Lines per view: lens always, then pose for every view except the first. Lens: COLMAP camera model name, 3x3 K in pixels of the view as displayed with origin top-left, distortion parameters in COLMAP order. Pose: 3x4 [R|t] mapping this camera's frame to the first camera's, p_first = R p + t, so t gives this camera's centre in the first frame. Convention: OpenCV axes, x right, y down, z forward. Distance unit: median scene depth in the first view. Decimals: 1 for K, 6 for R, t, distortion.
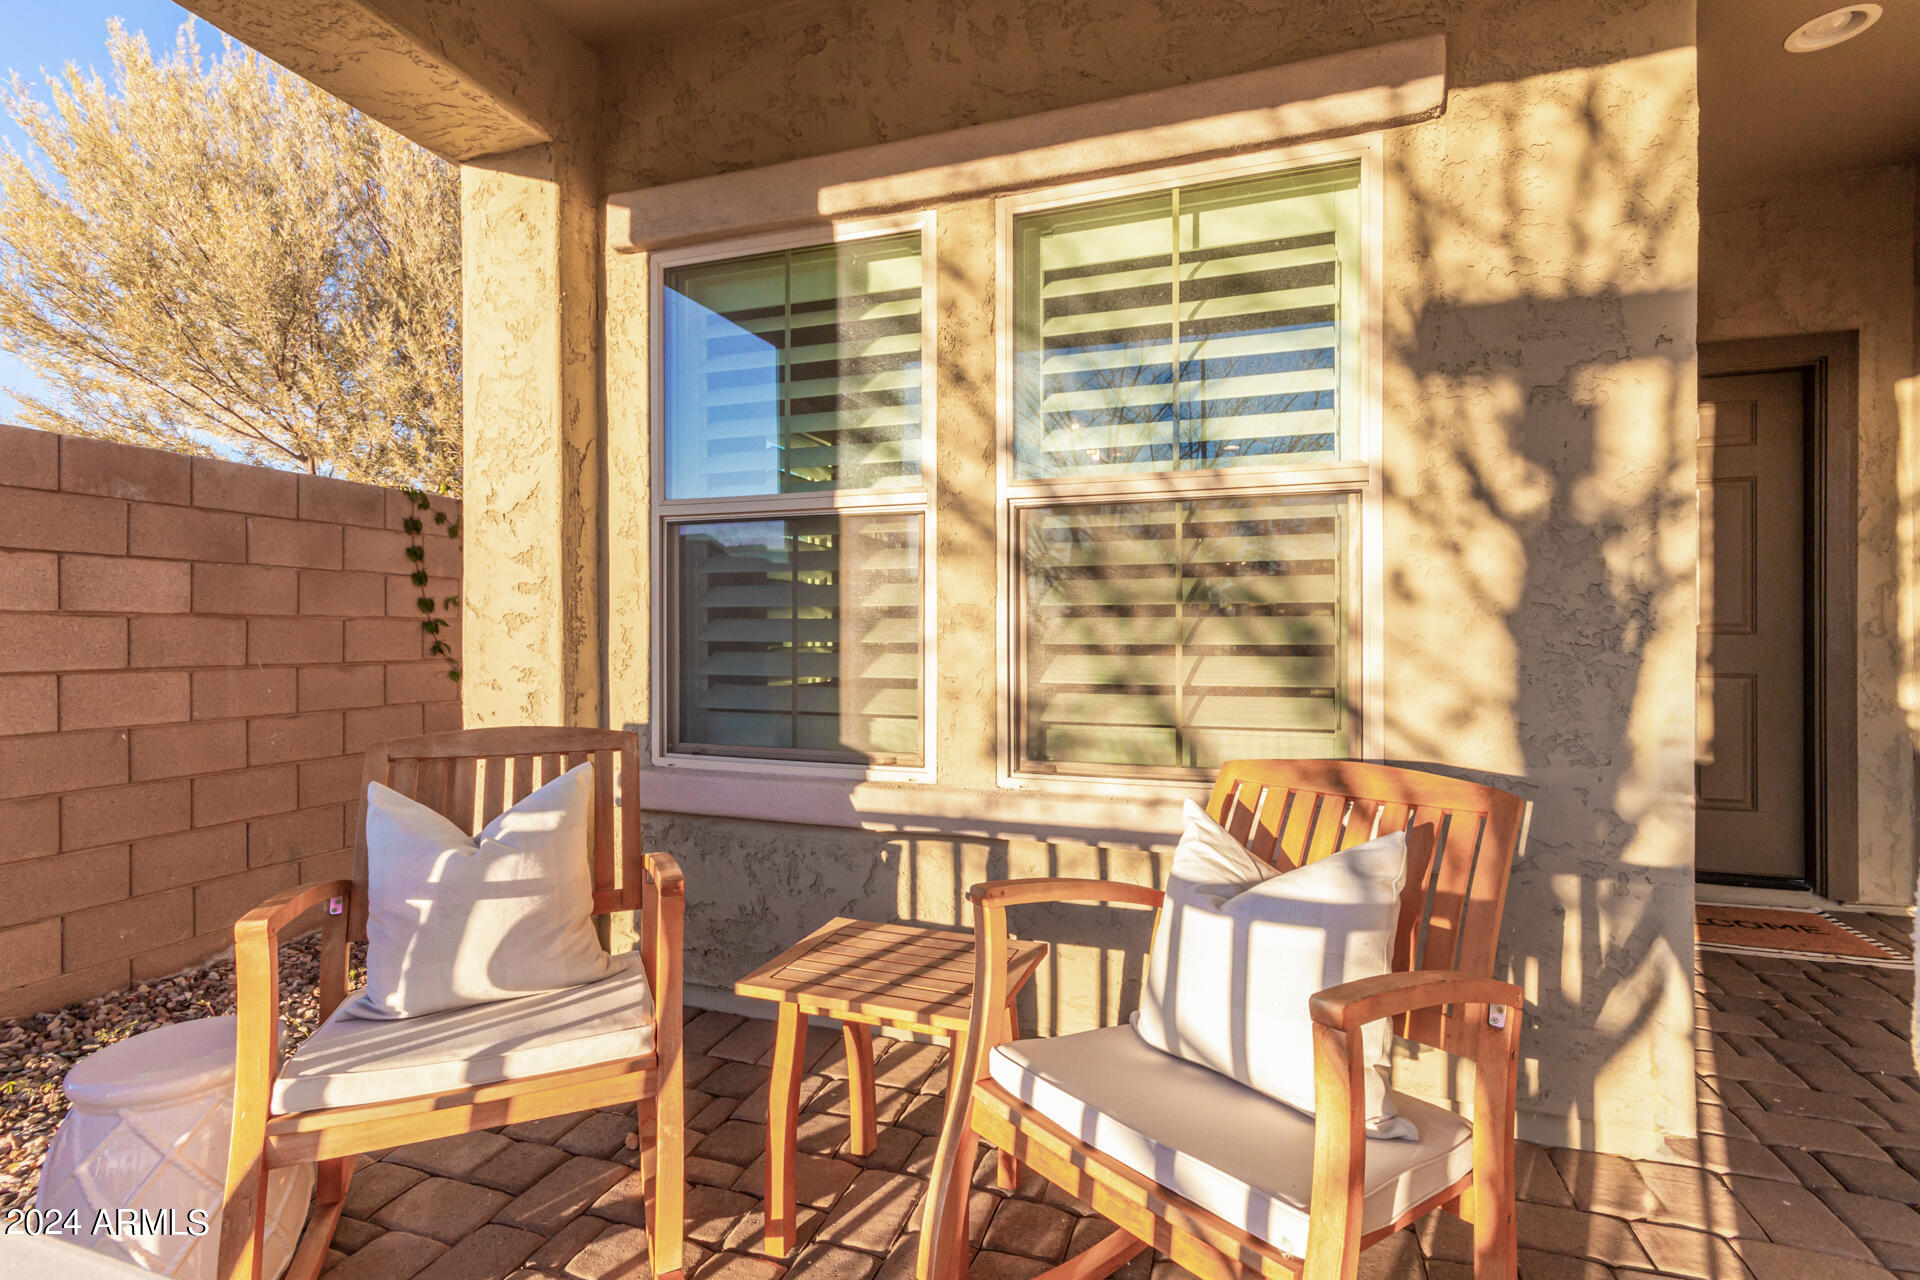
lens RADIAL K [[885.5, 0, 955.0], [0, 885.5, 630.4], [0, 0, 1]] dist [0.003829, 0.001197]
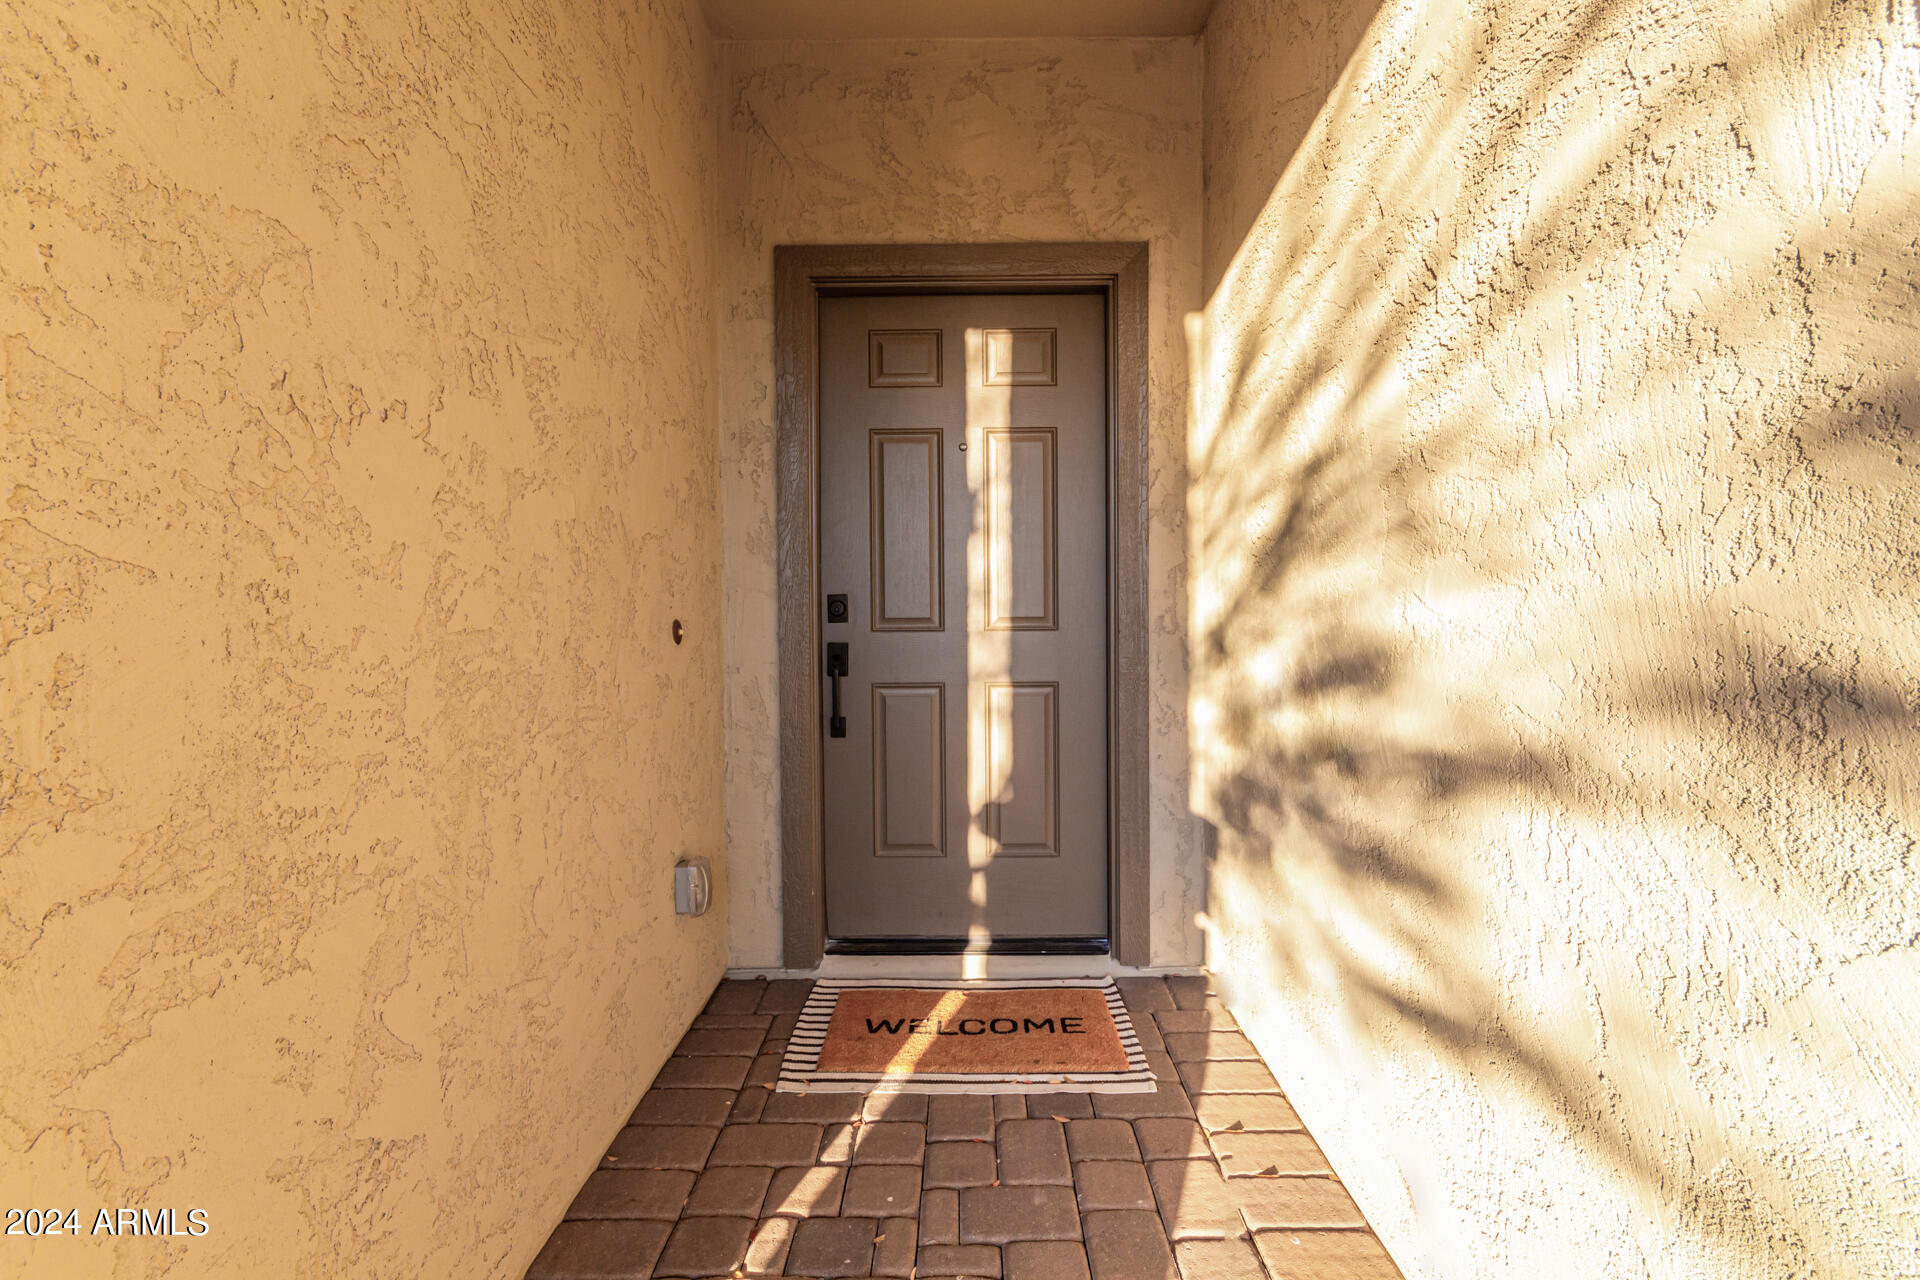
lens RADIAL K [[885.5, 0, 960.8], [0, 885.5, 634.0], [0, 0, 1]] dist [0.003829, 0.001197]
pose [[0.947219, -0.014765, 0.320247, 0.921493], [0.007849, 0.999707, 0.022877, -0.018431], [-0.320491, -0.019156, 0.947058, 0.469593]]
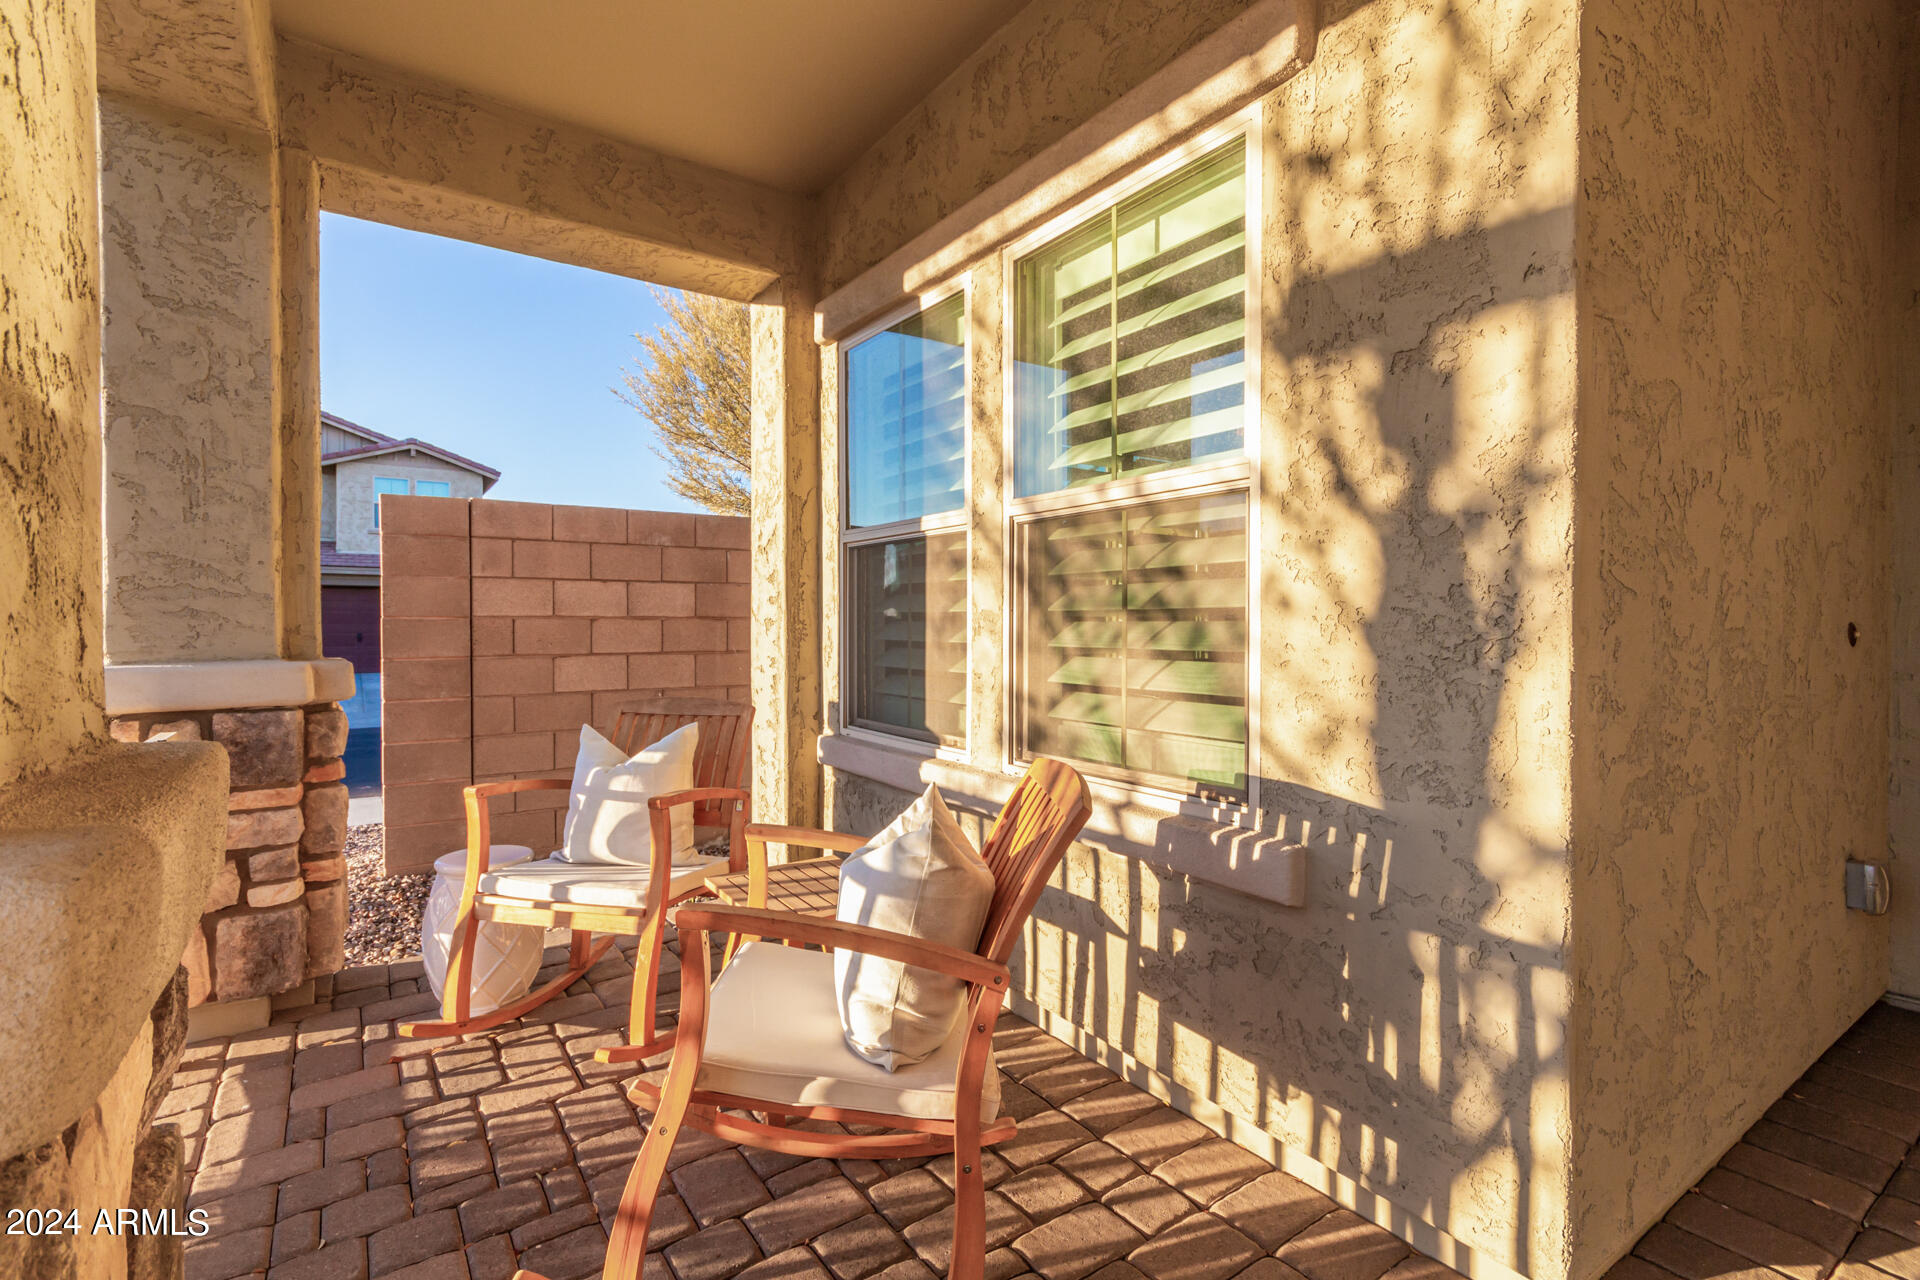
lens RADIAL K [[885.5, 0, 942.1], [0, 885.5, 631.4], [0, 0, 1]] dist [0.003829, 0.001197]
pose [[0.802720, 0.005098, -0.596335, 0.700488], [0.001684, 0.999940, 0.010814, -0.016729], [0.596354, -0.009685, 0.802663, 0.048308]]
